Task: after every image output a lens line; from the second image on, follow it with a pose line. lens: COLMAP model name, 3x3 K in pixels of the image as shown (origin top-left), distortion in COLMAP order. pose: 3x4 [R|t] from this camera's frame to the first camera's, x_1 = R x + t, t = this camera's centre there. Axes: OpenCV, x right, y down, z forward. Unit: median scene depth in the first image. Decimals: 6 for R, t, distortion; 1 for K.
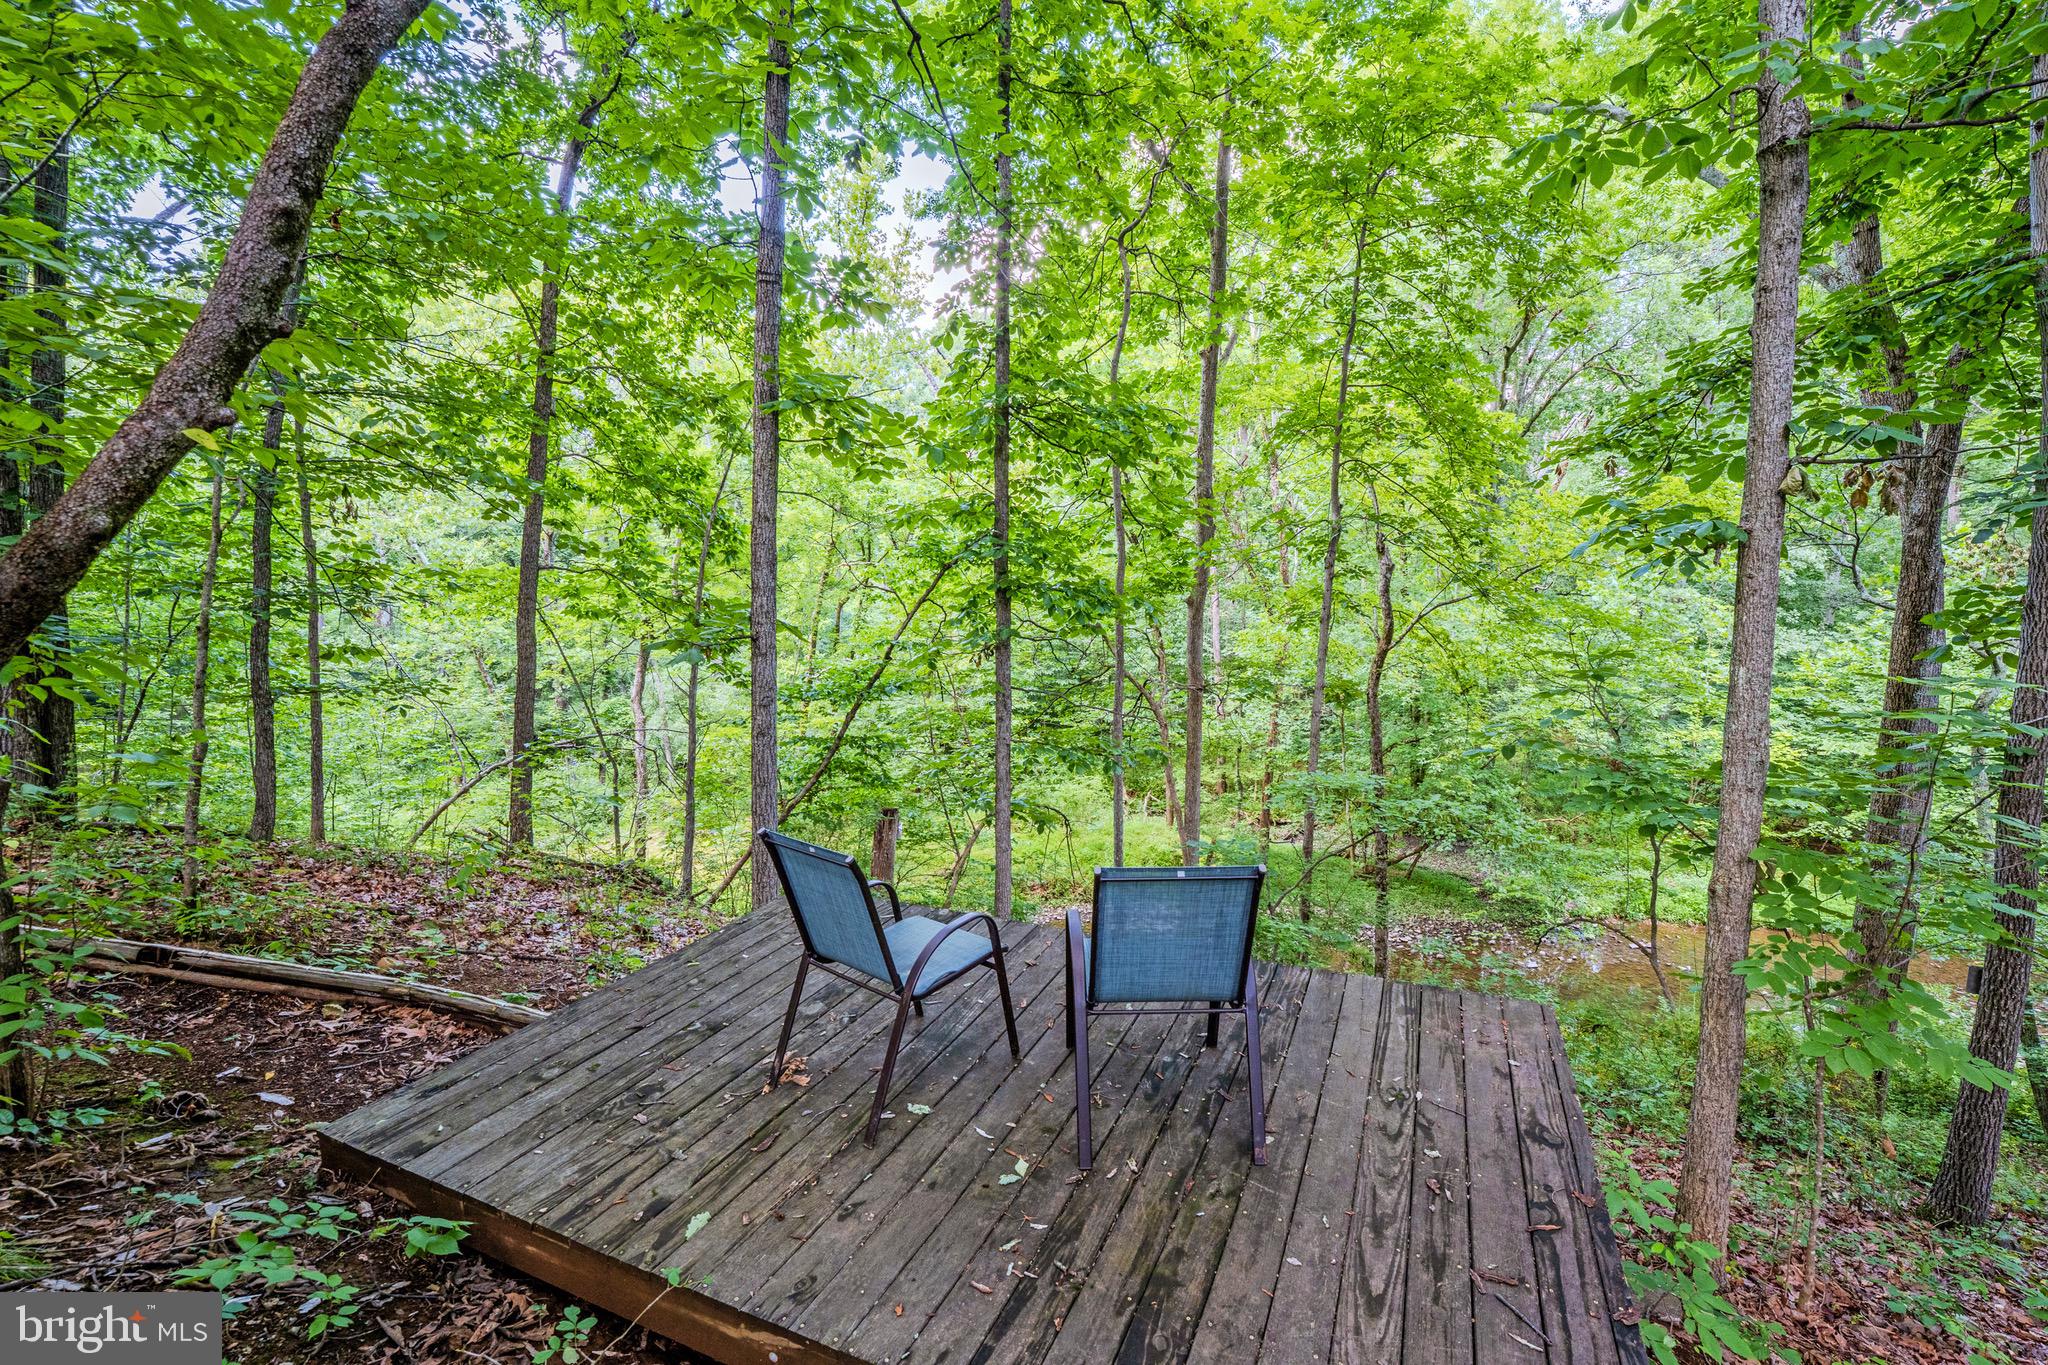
lens RADIAL K [[891.4, 0, 1021.9], [0, 891.4, 677.5], [0, 0, 1]] dist [-0.000082, -0.000005]
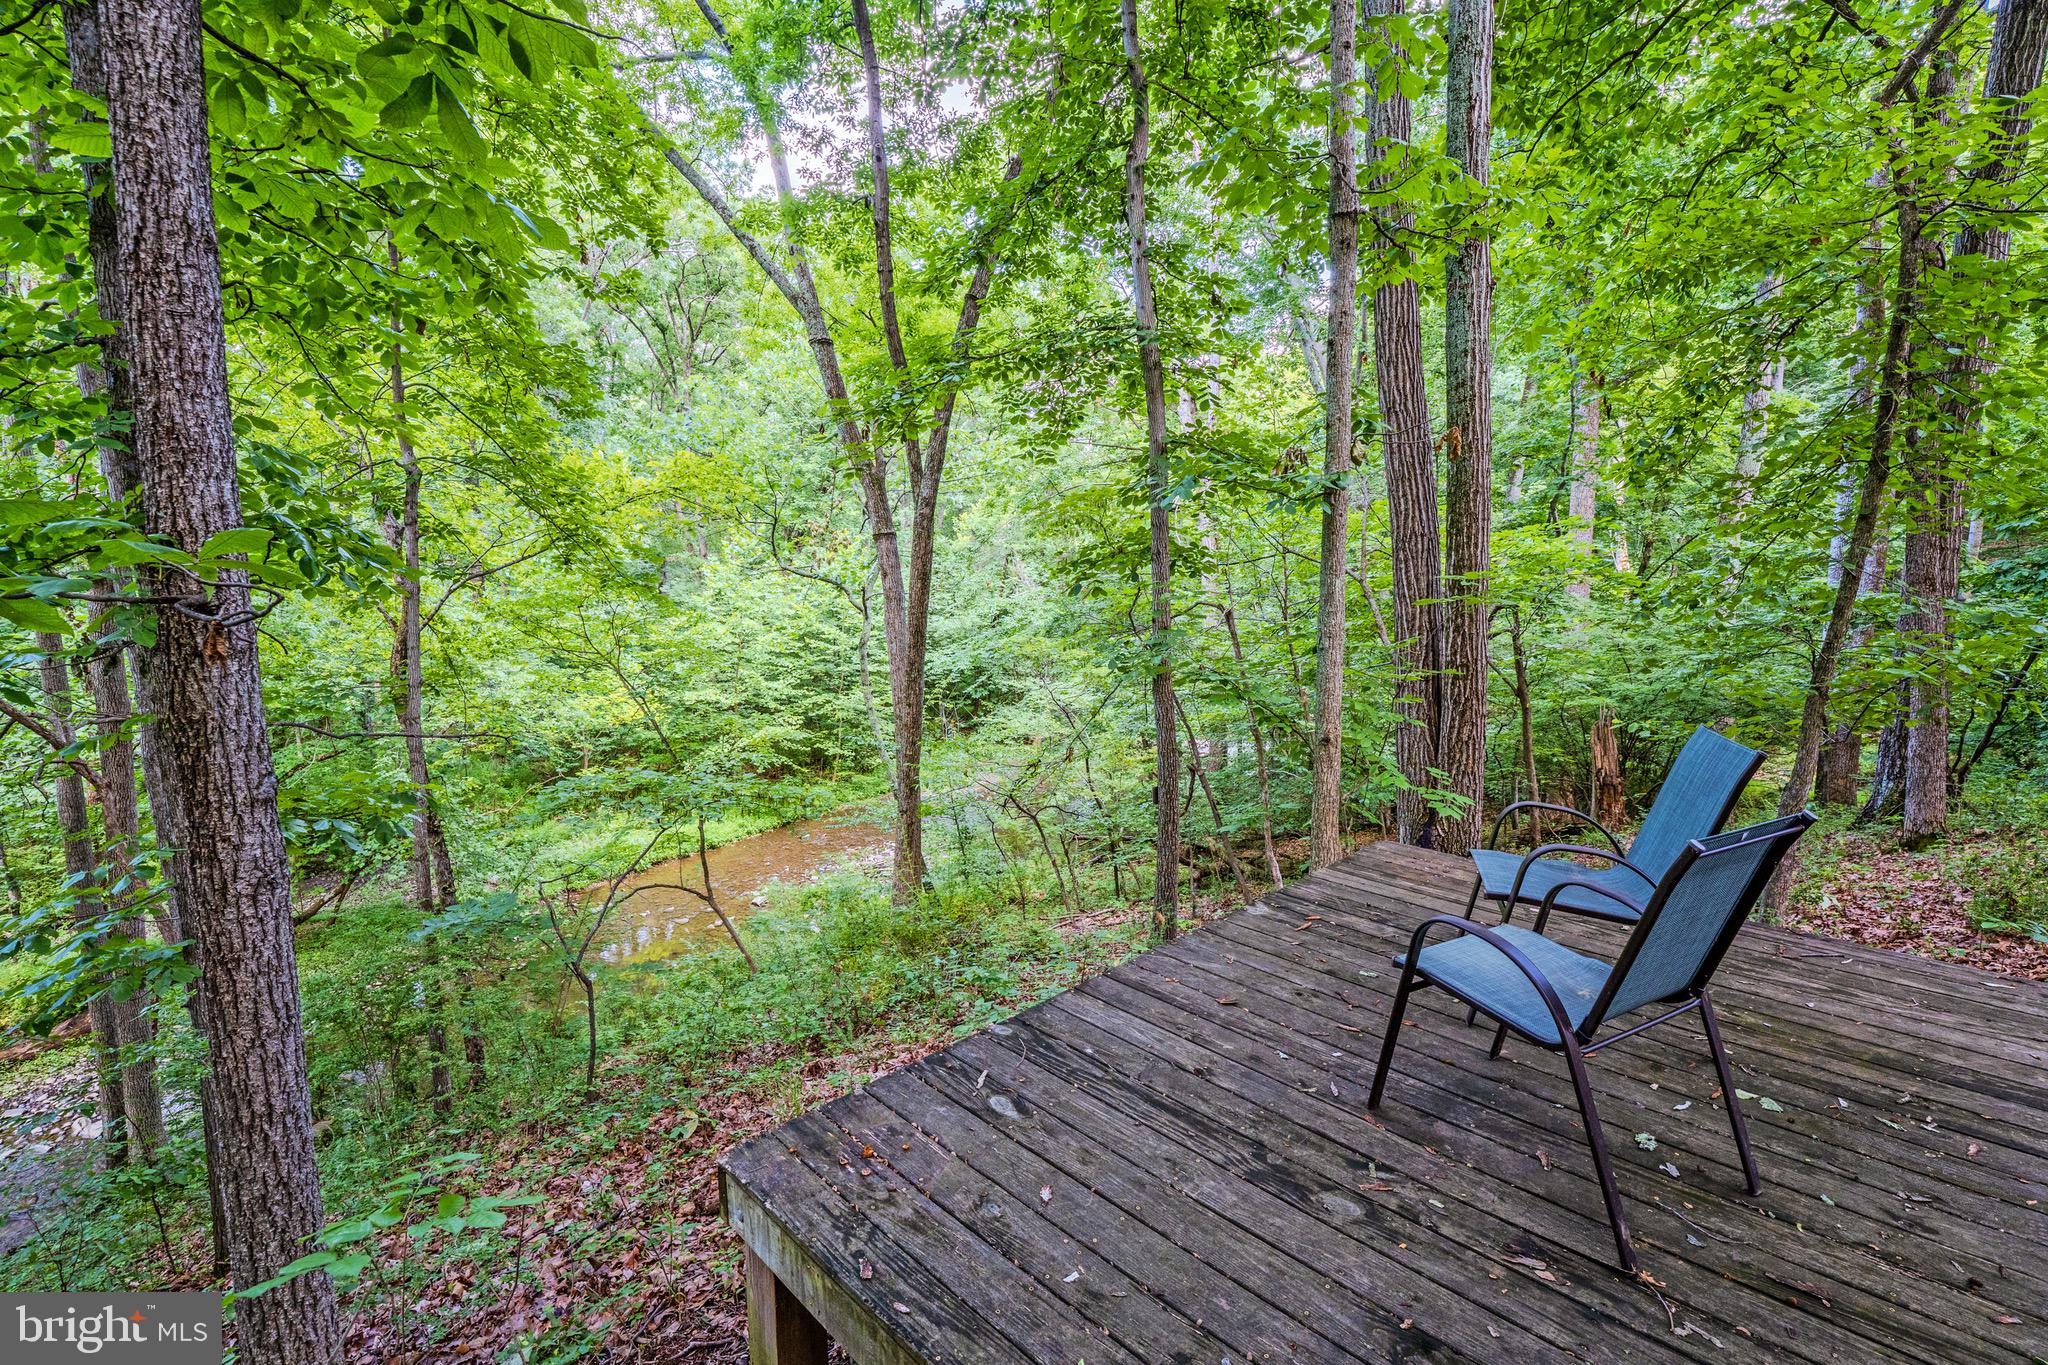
lens RADIAL K [[910.2, 0, 1023.7], [0, 910.2, 681.7], [0, 0, 1]] dist [-0.000379, -0.000140]
pose [[0.345812, -0.118442, 0.930798, -1.206296], [0.088128, 0.991716, 0.093452, -0.064014], [-0.934156, 0.049712, 0.353385, 1.438339]]
